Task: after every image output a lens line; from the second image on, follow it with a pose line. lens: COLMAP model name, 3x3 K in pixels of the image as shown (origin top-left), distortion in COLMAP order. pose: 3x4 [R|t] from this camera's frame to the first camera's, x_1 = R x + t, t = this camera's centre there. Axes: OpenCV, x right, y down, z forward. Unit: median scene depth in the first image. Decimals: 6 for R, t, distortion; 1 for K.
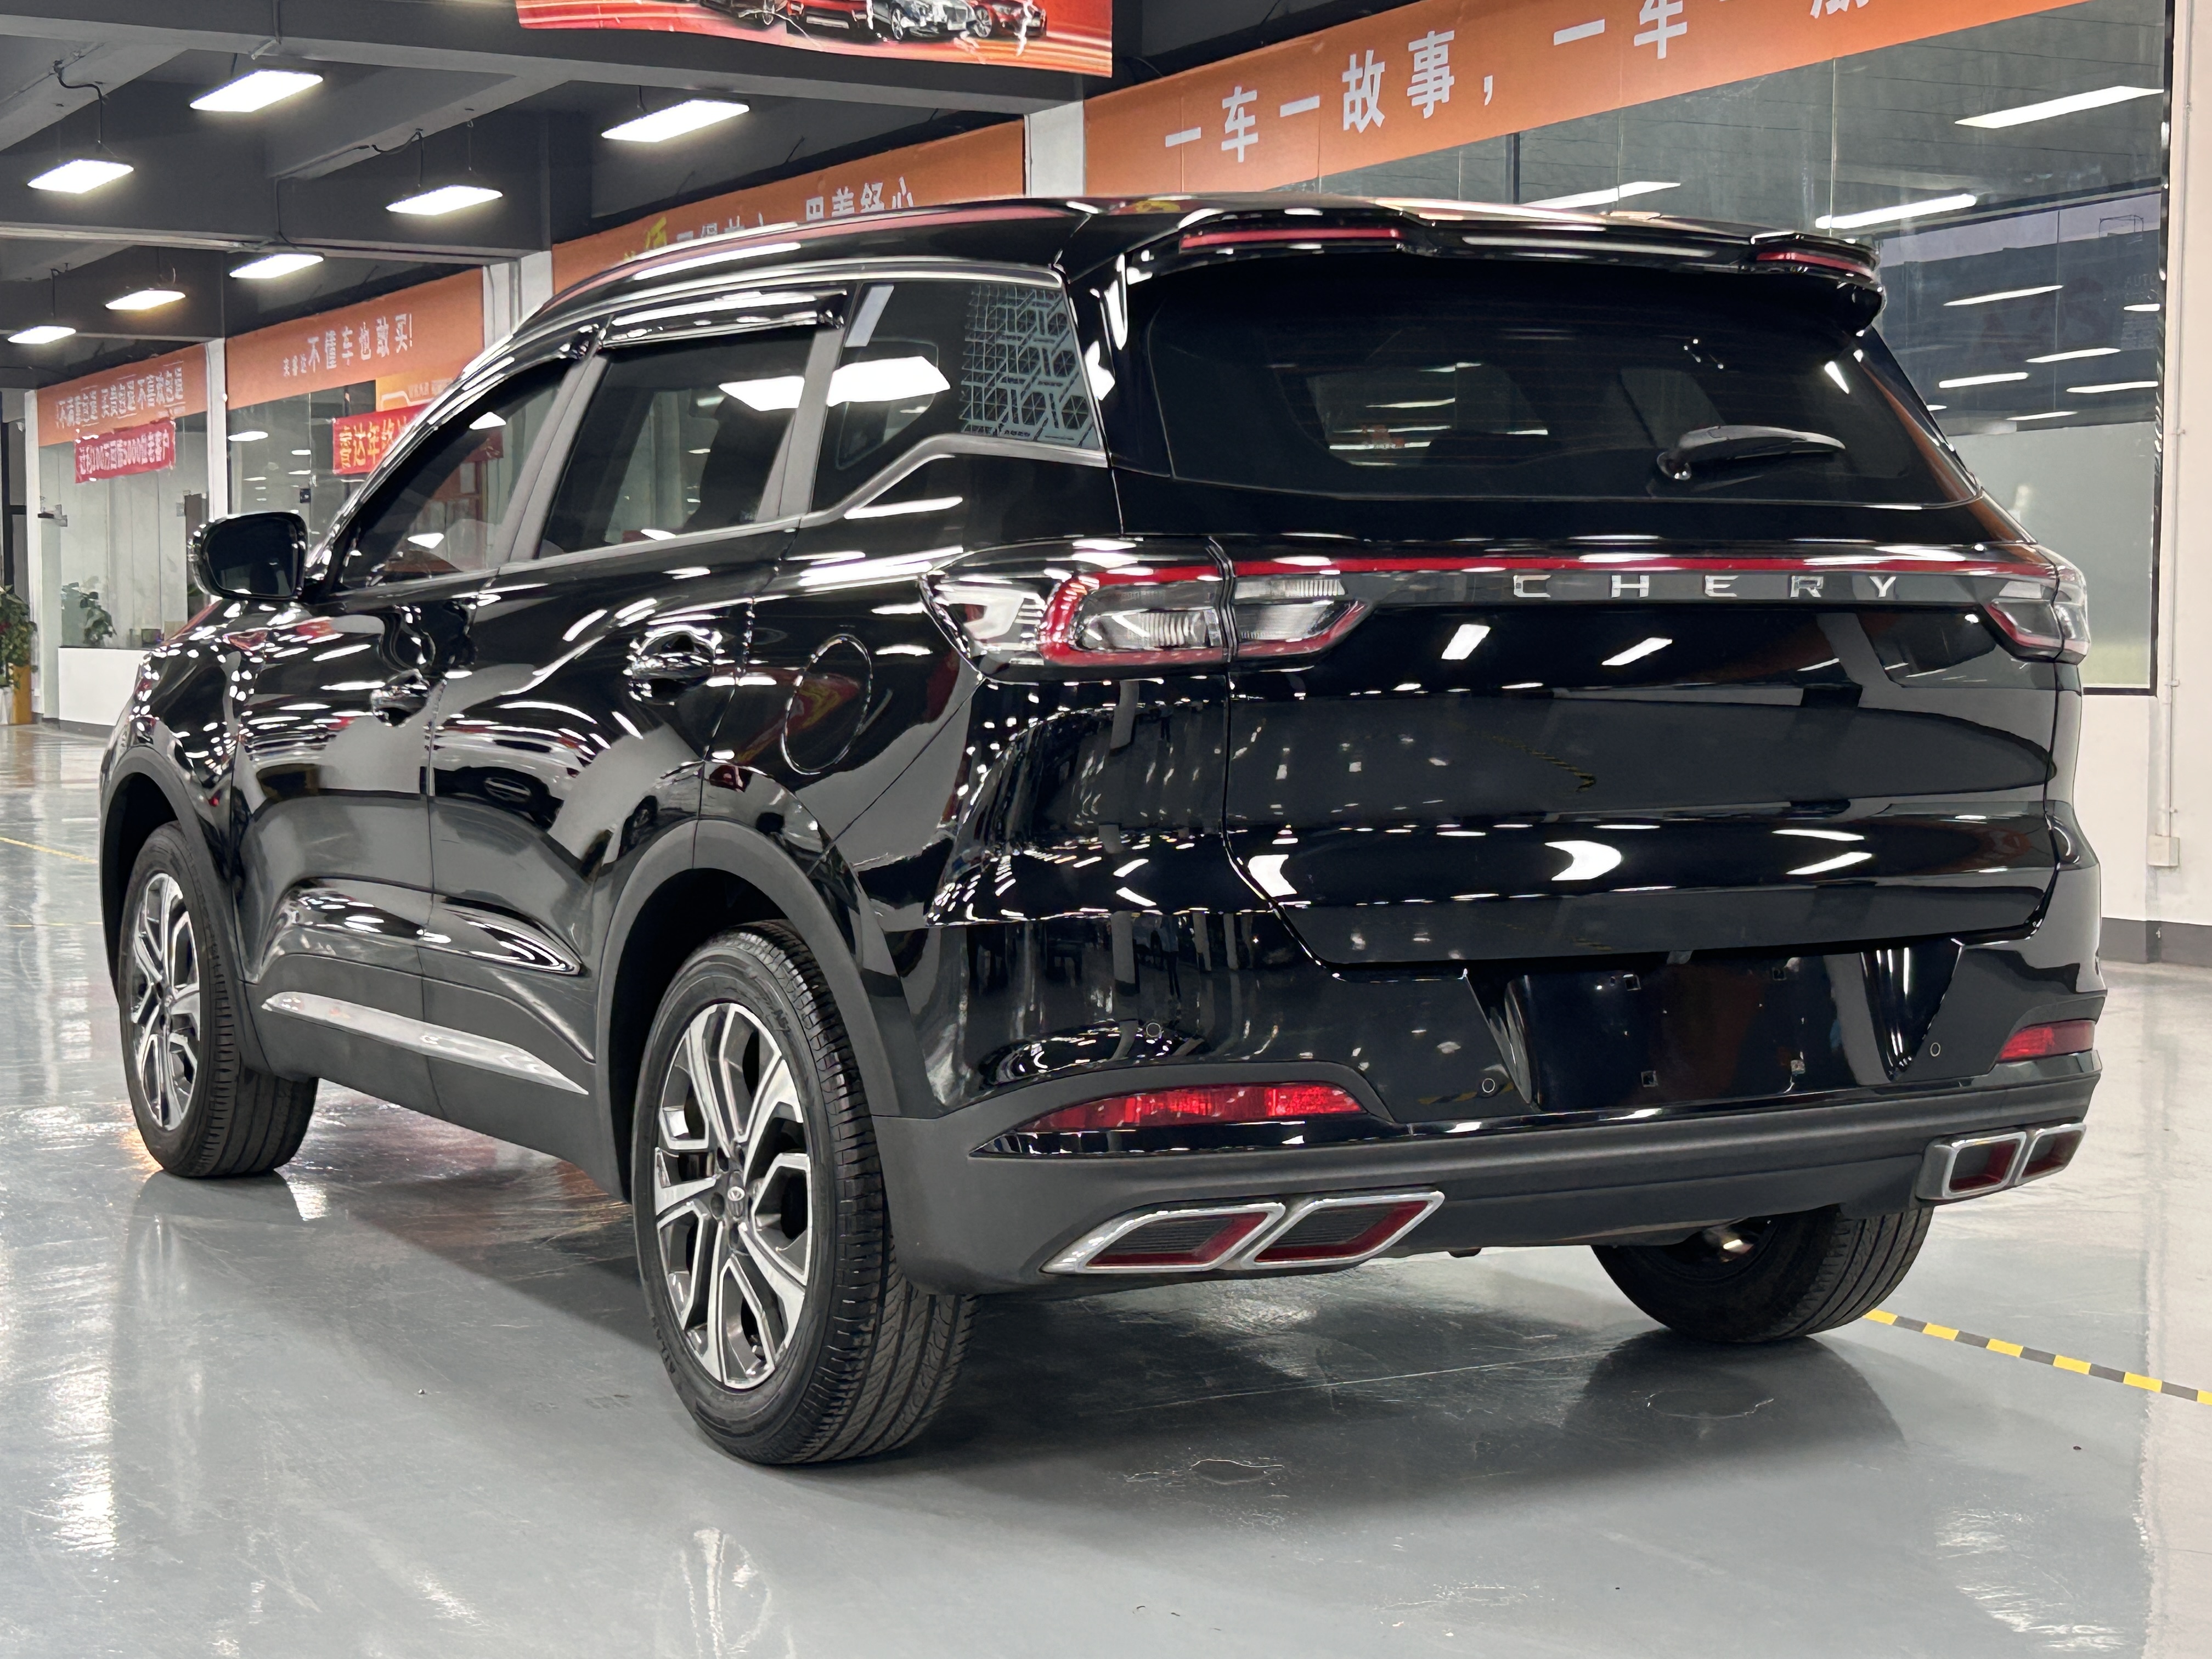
lens RADIAL K [[3621.0, 0, 1103.1], [0, 3621.0, 823.3], [0, 0, 1]] dist [0.151919, 0.000000]
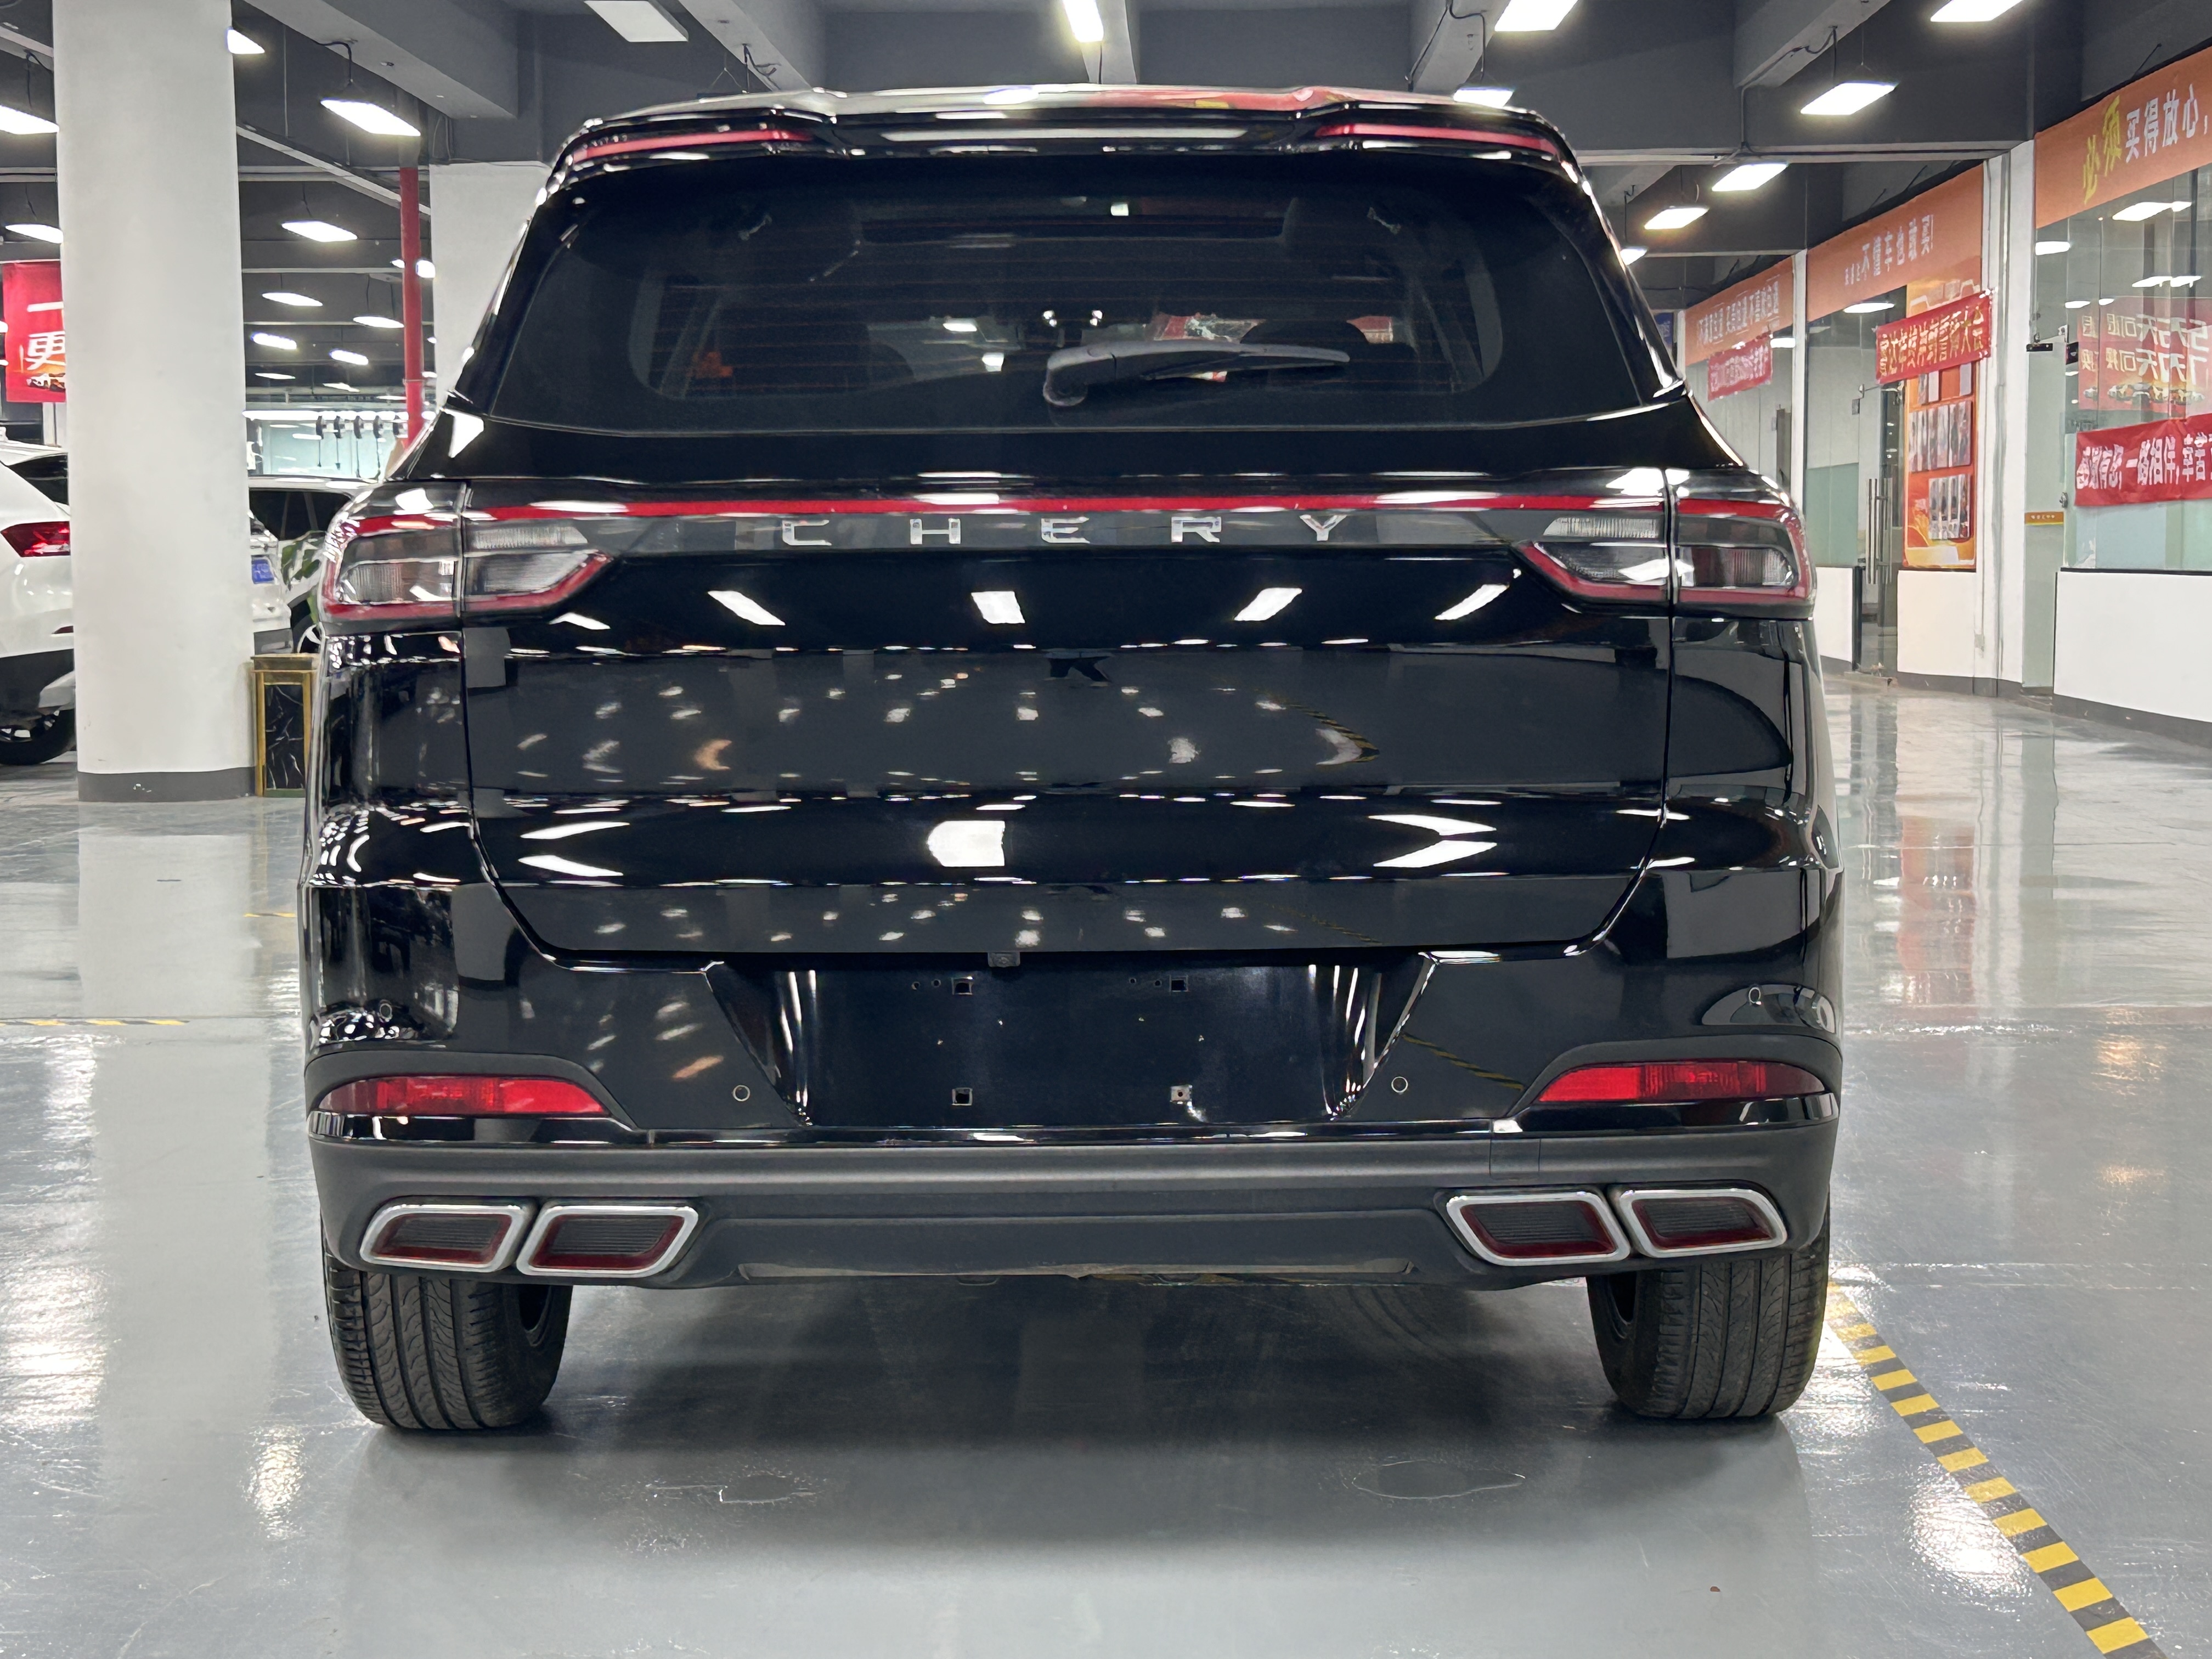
lens RADIAL K [[3621.0, 0, 1112.4], [0, 3621.0, 825.3], [0, 0, 1]] dist [0.151919, 0.000000]
pose [[0.872667, 0.035334, -0.487035, 0.540767], [-0.022642, 0.999234, 0.031924, -0.021111], [0.487790, -0.016831, 0.872799, 0.234022]]
